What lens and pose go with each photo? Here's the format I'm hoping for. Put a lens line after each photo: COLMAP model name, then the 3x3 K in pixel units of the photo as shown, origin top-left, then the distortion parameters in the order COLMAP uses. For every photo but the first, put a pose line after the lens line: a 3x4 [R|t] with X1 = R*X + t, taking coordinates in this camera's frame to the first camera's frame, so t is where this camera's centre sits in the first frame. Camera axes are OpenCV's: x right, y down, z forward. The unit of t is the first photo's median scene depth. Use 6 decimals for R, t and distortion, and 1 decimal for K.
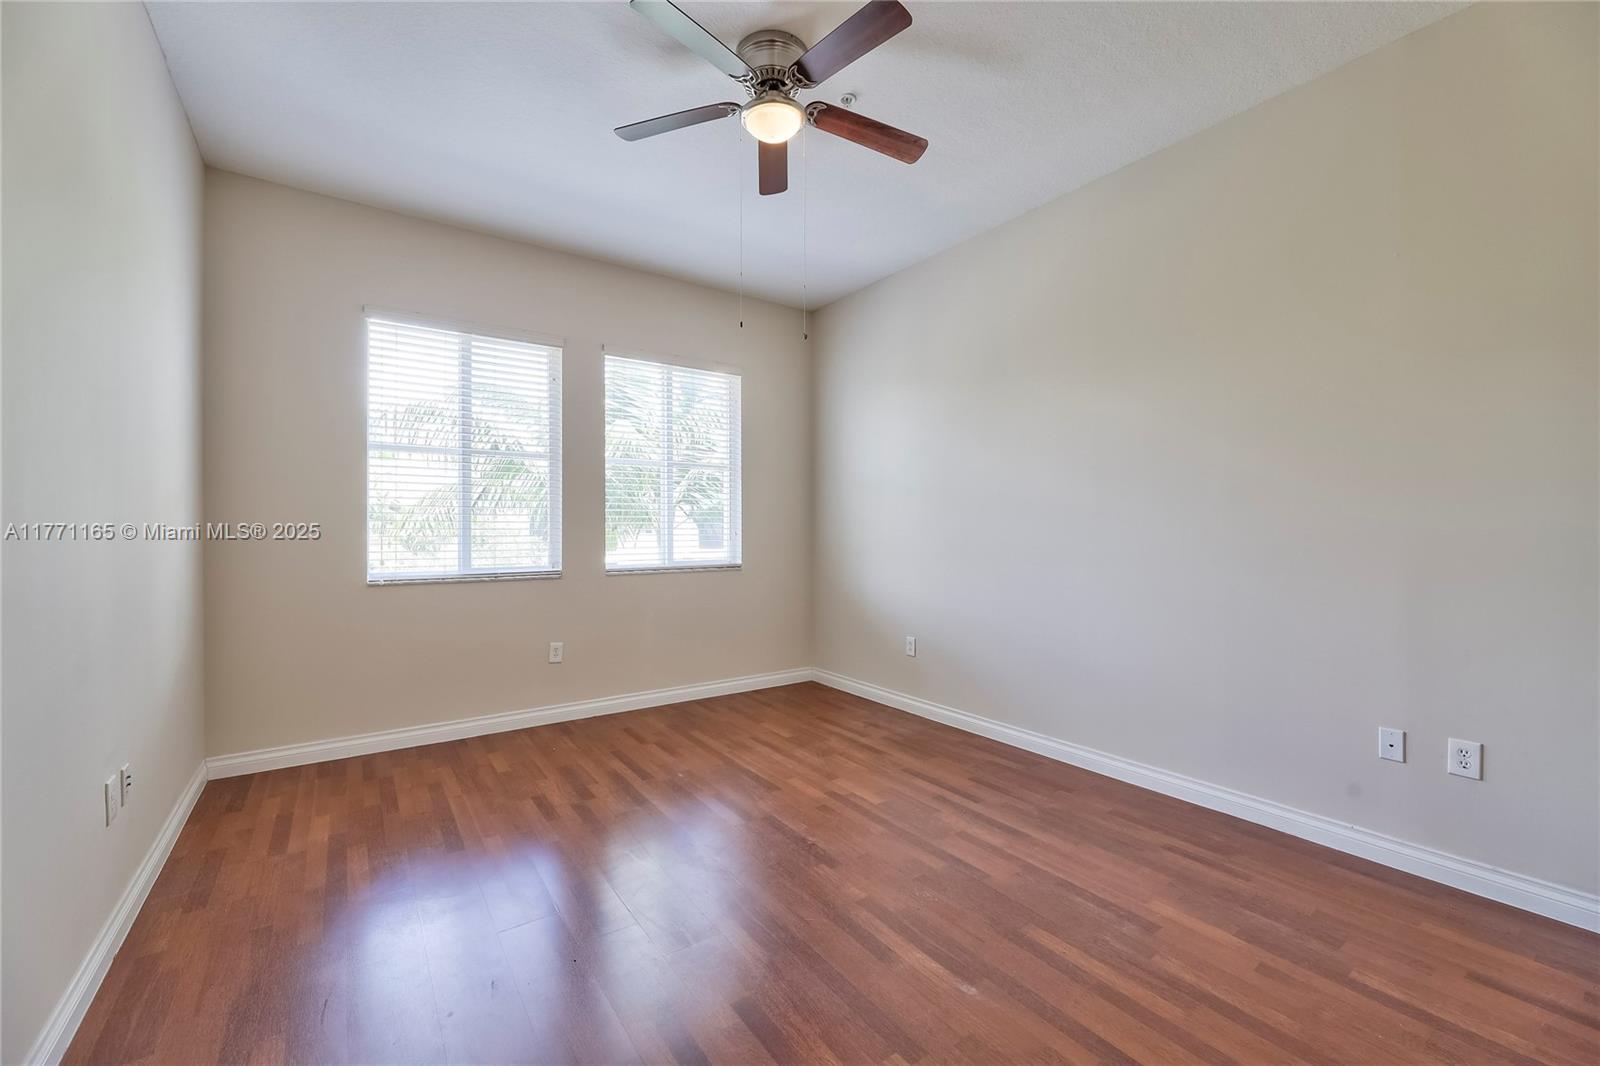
lens RADIAL K [[648.5, 0, 796.7], [0, 648.5, 524.7], [0, 0, 1]] dist [-0.001466, -0.000960]
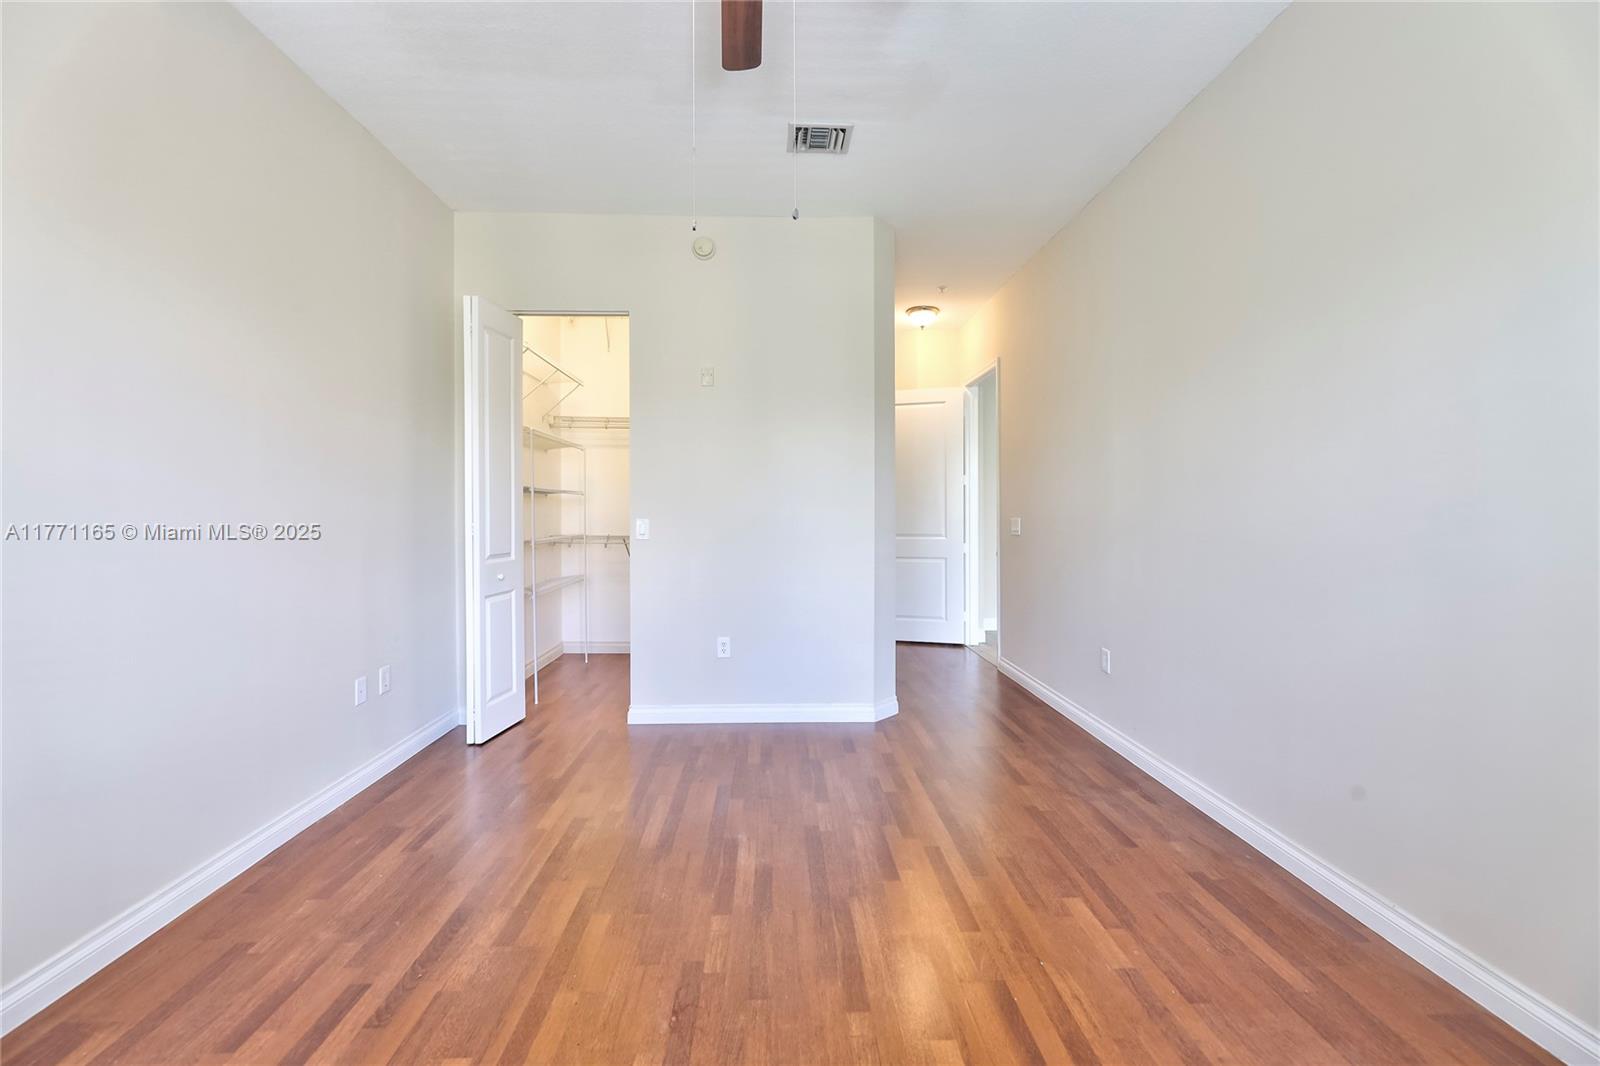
lens RADIAL K [[658.3, 0, 809.9], [0, 658.3, 520.8], [0, 0, 1]] dist [-0.001873, -0.000276]
pose [[-0.850427, -0.008390, 0.526026, -0.450875], [-0.002004, 0.999917, 0.012710, -0.001967], [-0.526089, 0.009755, -0.850374, 1.560117]]
